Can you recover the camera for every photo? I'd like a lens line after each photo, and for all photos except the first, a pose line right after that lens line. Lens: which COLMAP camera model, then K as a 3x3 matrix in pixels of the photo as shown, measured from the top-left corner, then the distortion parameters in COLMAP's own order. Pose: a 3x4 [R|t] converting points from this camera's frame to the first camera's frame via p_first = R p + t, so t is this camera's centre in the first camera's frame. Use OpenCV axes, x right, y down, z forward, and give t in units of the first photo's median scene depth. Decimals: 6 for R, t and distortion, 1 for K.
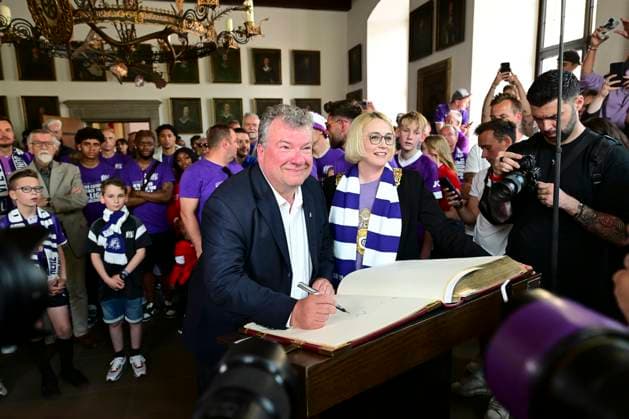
lens RADIAL K [[413.2, 0, 314.4], [0, 413.2, 207.5], [0, 0, 1]] dist [0.000790, 0.000094]
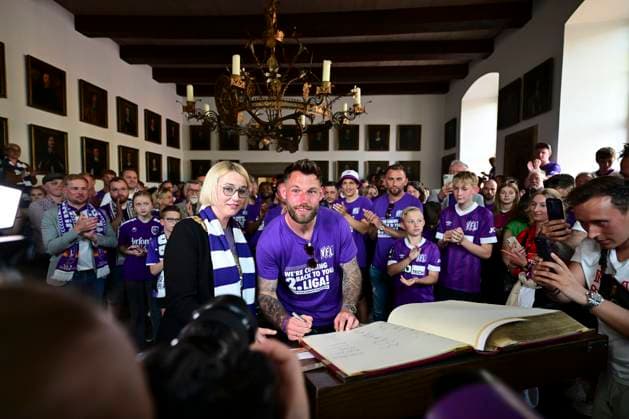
lens RADIAL K [[310.0, 0, 313.9], [0, 310.0, 210.8], [0, 0, 1]] dist [0.002278, 0.000251]
pose [[0.946527, 0.047626, -0.319090, 0.049705], [-0.079766, 0.992884, -0.088420, -0.002252], [0.312608, 0.109144, 0.943591, 0.037398]]
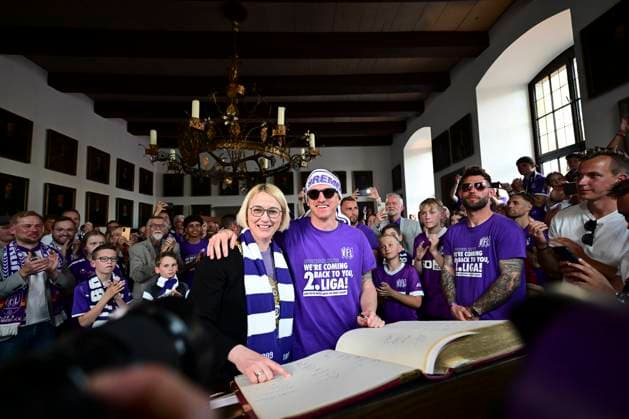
lens RADIAL K [[276.1, 0, 315.5], [0, 276.1, 212.4], [0, 0, 1]] dist [0.001240, 0.000300]
pose [[0.976226, -0.022915, -0.215538, 0.067529], [-0.028171, 0.972548, -0.230992, 0.013527], [0.214915, 0.231572, 0.948781, 0.100483]]
